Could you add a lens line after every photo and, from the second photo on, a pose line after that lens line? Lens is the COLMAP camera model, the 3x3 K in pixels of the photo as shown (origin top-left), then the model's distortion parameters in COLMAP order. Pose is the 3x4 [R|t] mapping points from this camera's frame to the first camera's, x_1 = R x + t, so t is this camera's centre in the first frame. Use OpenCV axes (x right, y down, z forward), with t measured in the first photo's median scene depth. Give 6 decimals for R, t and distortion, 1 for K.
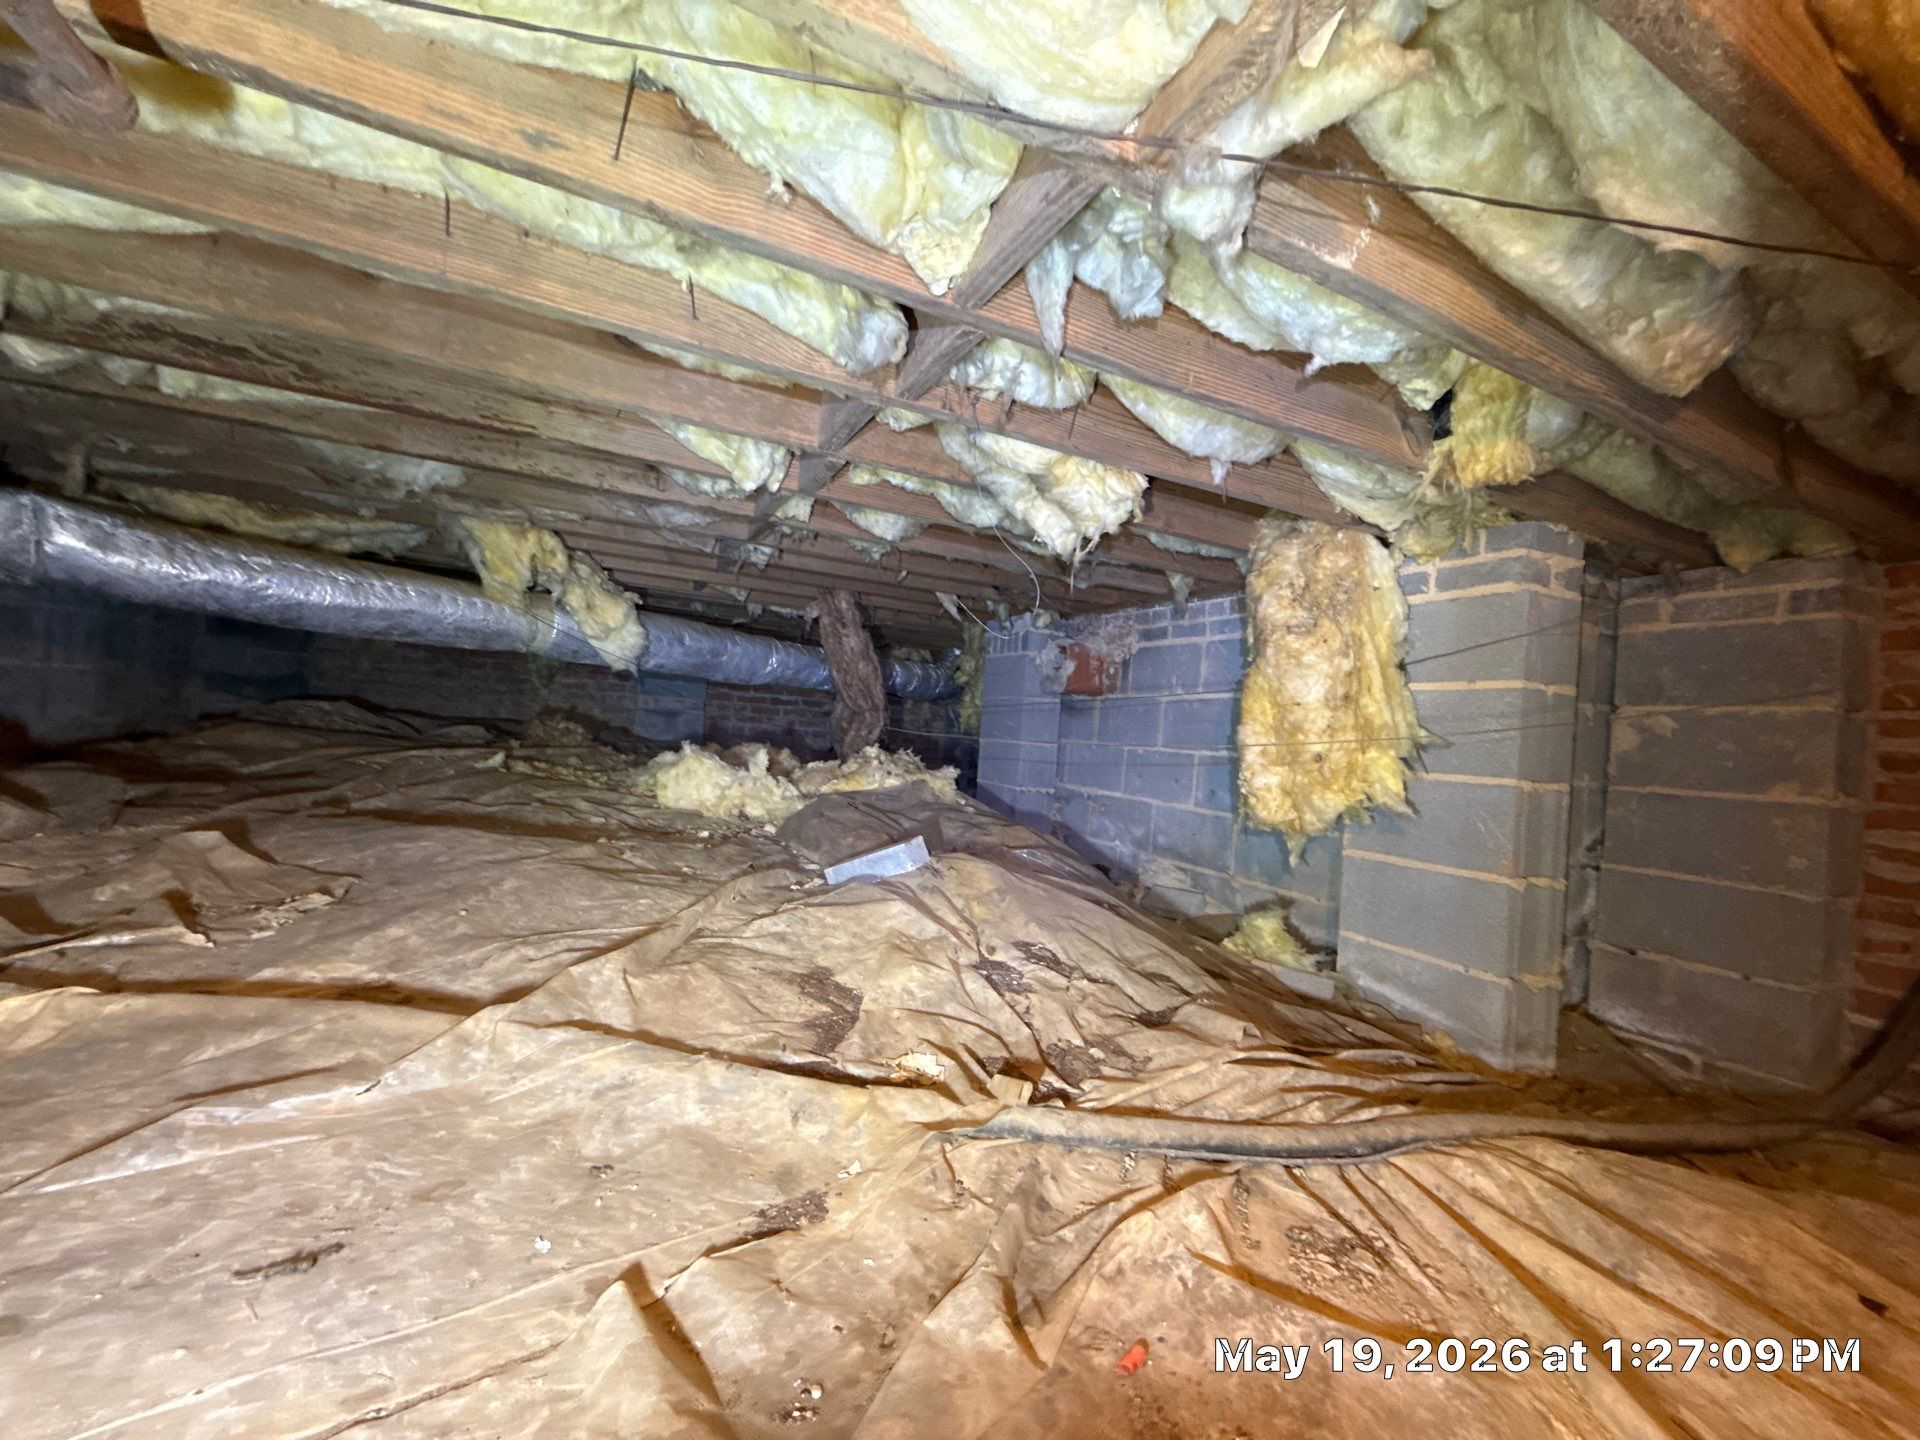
lens RADIAL K [[770.8, 0, 957.3], [0, 770.8, 725.9], [0, 0, 1]] dist [0.000820, -0.000186]
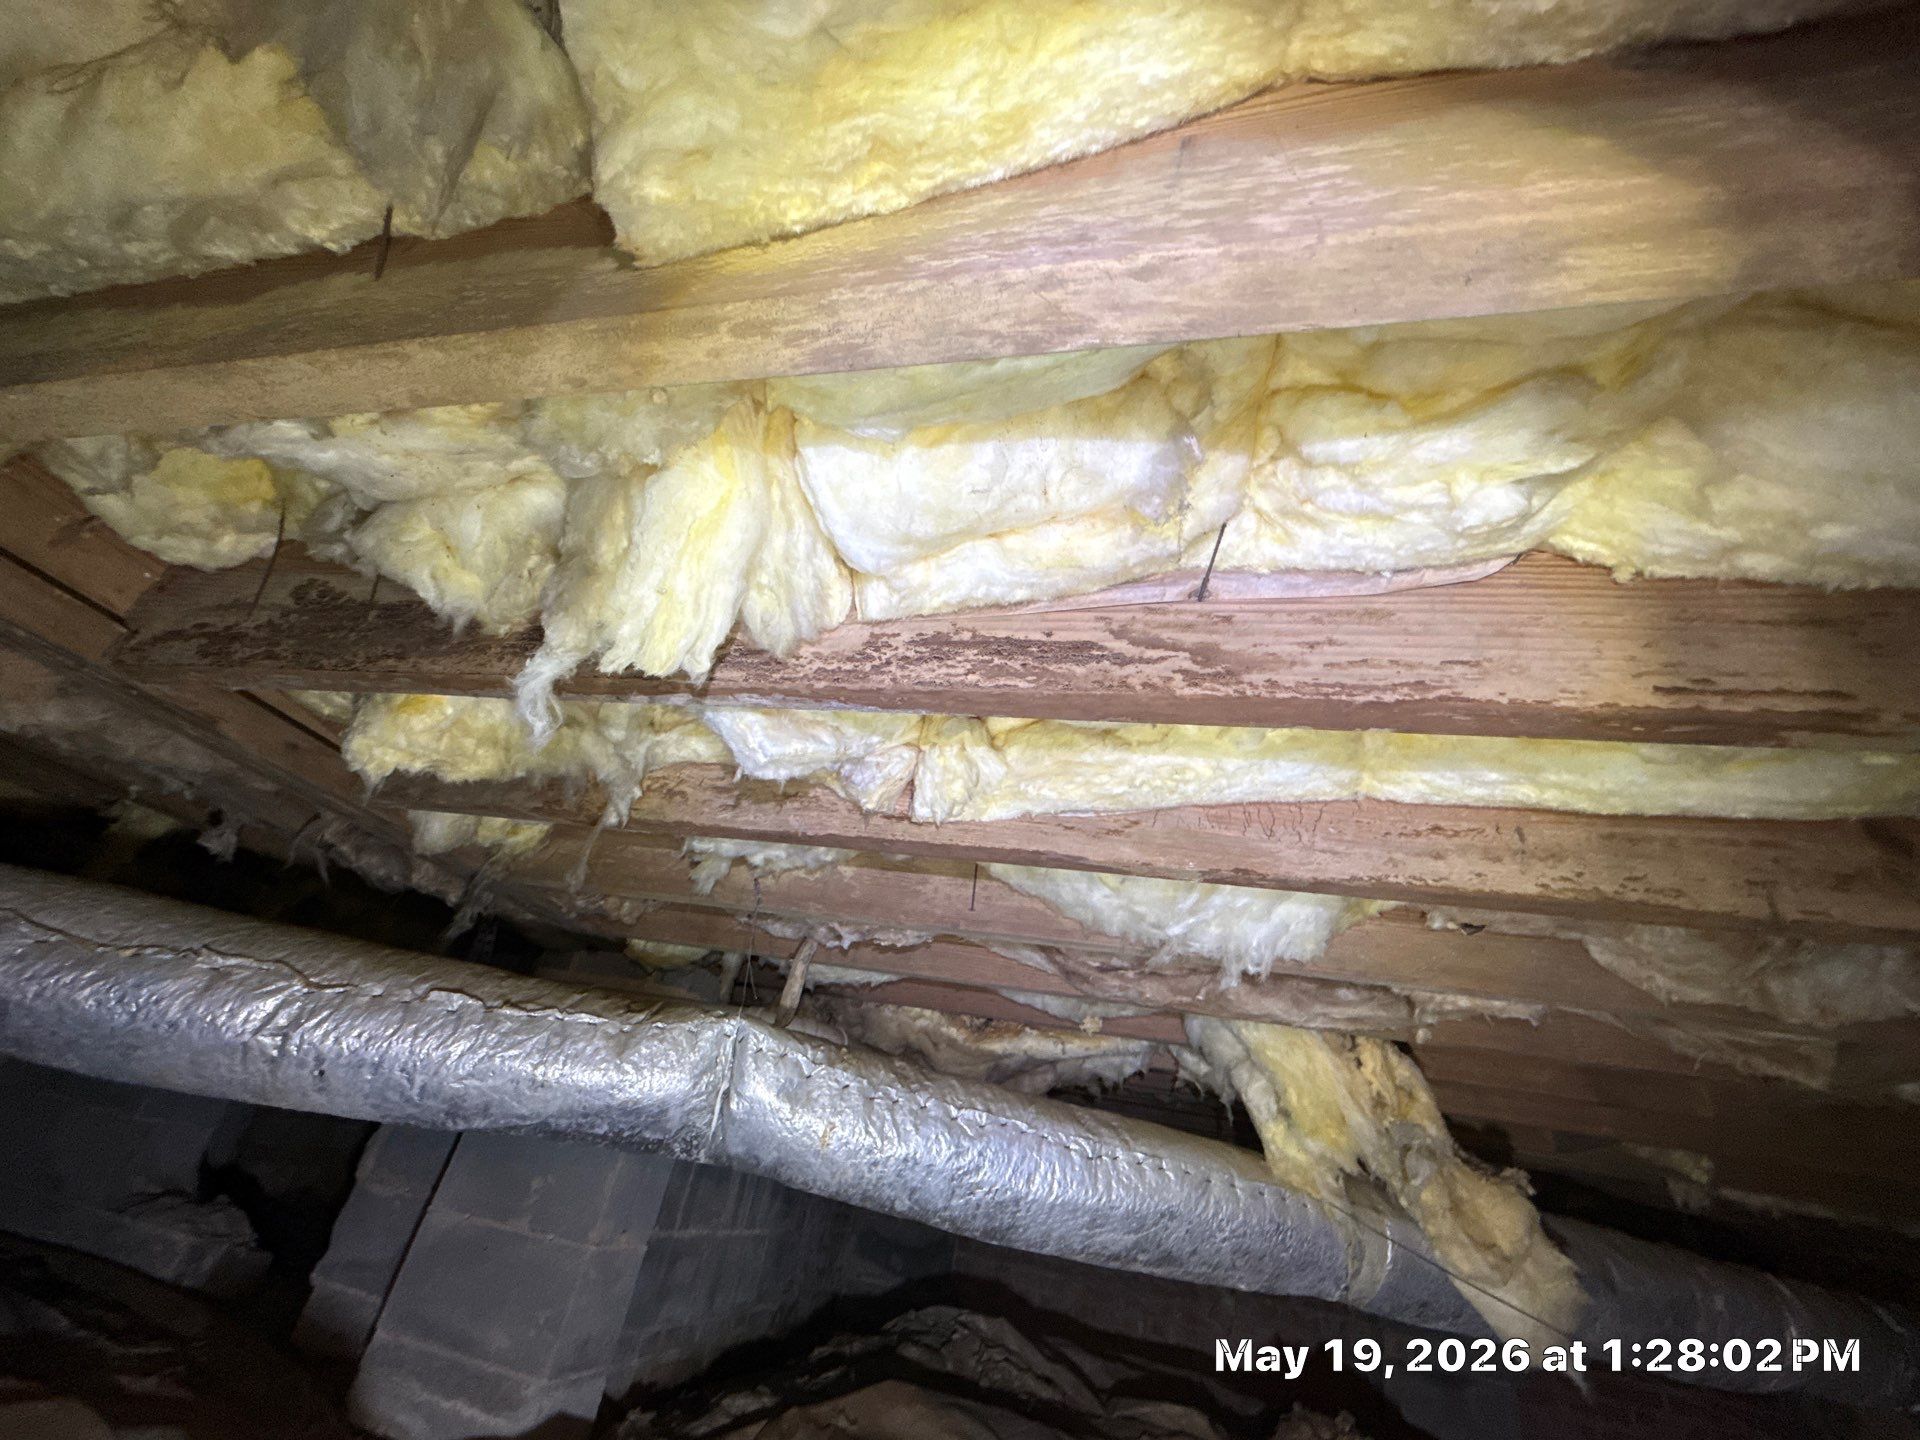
lens RADIAL K [[770.8, 0, 957.3], [0, 770.8, 725.9], [0, 0, 1]] dist [0.000820, -0.000186]
pose [[0.789135, -0.261082, -0.555970, -0.375464], [-0.114127, 0.827076, -0.550382, -0.100245], [0.603524, 0.497777, 0.622878, 0.351987]]
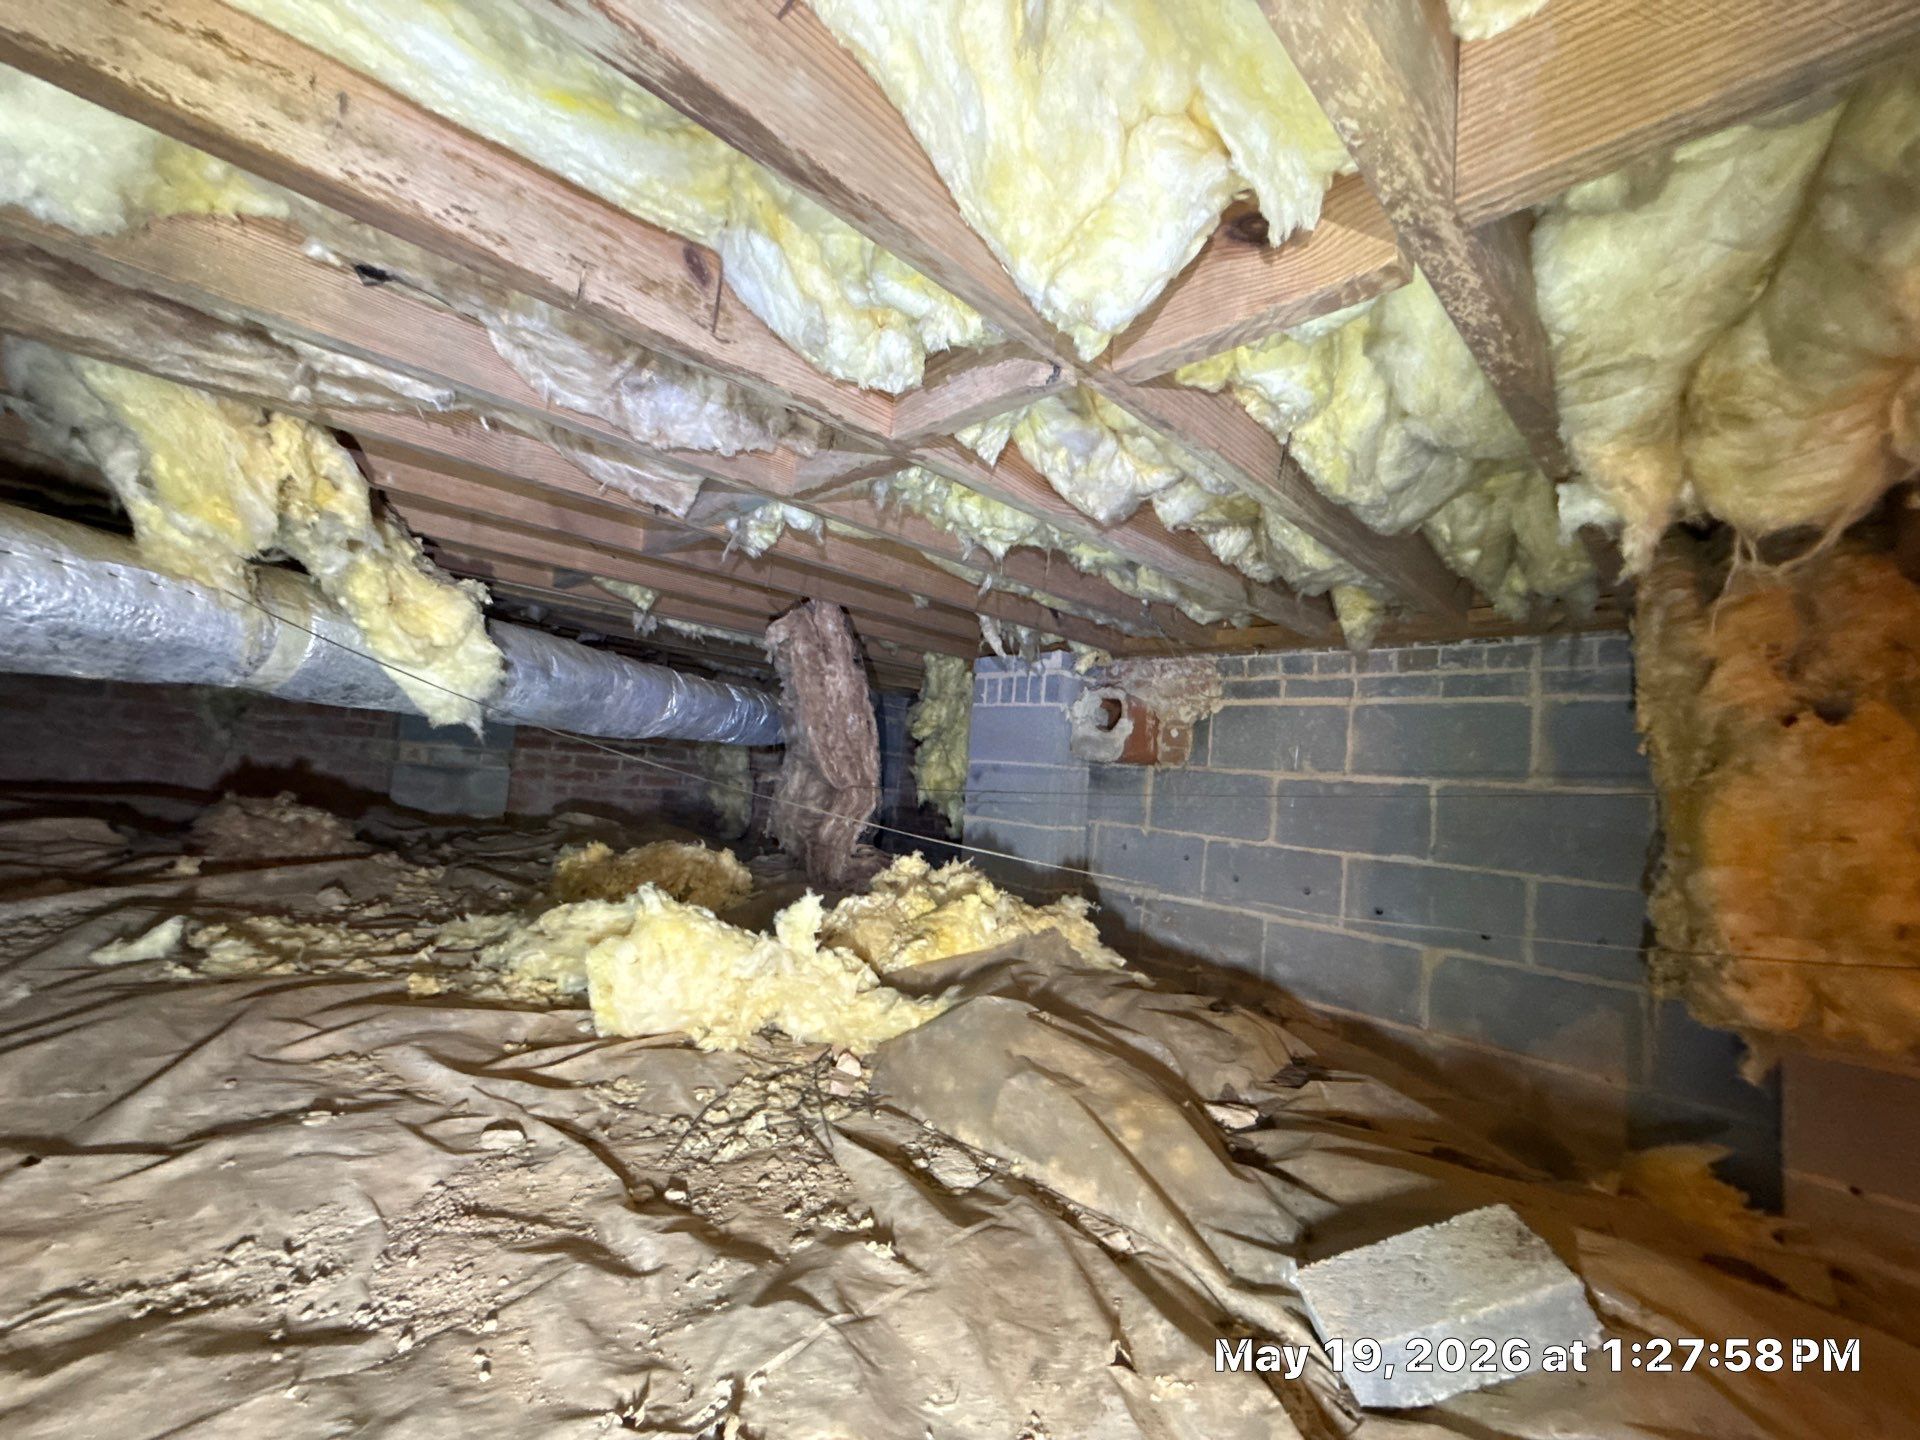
lens RADIAL K [[770.8, 0, 957.3], [0, 770.8, 725.9], [0, 0, 1]] dist [0.000820, -0.000186]
pose [[0.954017, 0.021168, 0.299005, -0.273912], [-0.010758, 0.999279, -0.036418, -0.058595], [-0.299561, 0.031527, 0.953556, 0.407800]]
